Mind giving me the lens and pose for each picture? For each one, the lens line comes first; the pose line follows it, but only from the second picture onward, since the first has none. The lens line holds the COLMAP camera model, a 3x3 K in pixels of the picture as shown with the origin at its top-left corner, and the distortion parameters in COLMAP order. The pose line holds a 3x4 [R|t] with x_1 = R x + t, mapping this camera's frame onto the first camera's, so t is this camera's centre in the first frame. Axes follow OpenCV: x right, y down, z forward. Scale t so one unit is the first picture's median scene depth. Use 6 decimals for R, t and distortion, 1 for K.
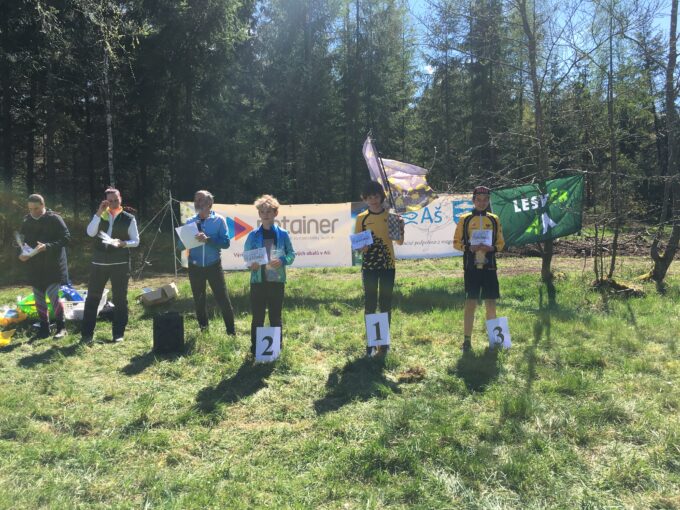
lens RADIAL K [[574.0, 0, 339.1], [0, 574.0, 242.8], [0, 0, 1]] dist [0.081388, -0.093789]
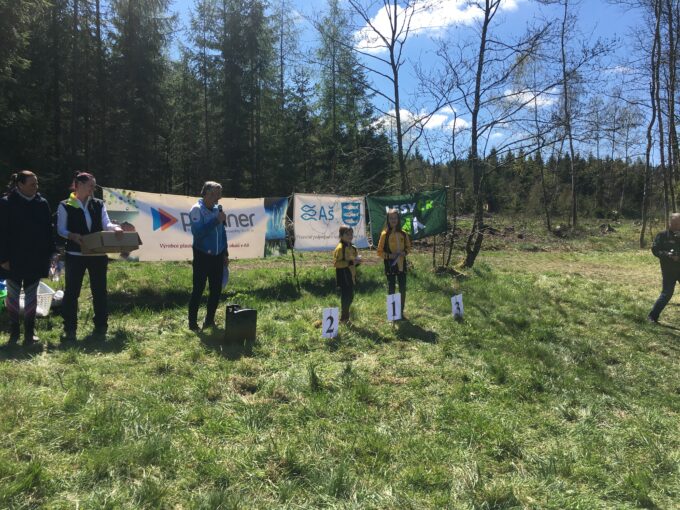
lens RADIAL K [[574.0, 0, 339.1], [0, 574.0, 242.8], [0, 0, 1]] dist [0.081388, -0.093789]
pose [[0.855109, 0.018867, 0.518104, -0.468751], [-0.025513, 0.999658, 0.005705, 0.004190], [-0.517820, -0.018096, 0.855298, -0.002924]]
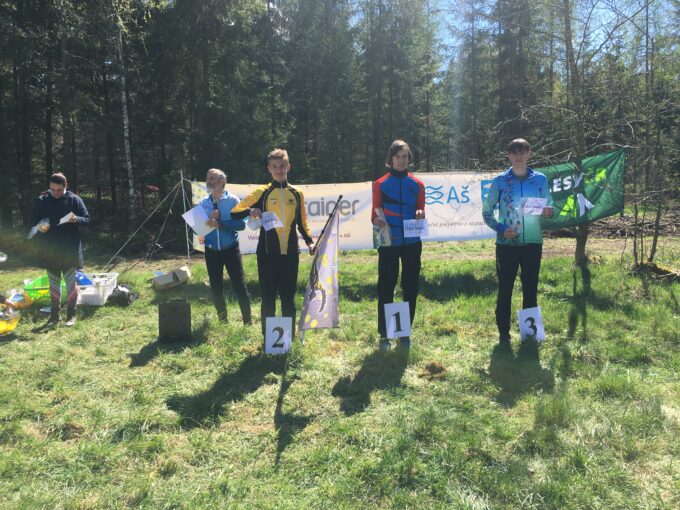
lens RADIAL K [[574.0, 0, 339.1], [0, 574.0, 242.8], [0, 0, 1]] dist [0.081388, -0.093789]
pose [[0.999167, 0.000261, -0.040809, 0.007656], [0.001242, 0.999322, 0.036793, -0.004716], [0.040791, -0.036813, 0.998489, 0.055986]]
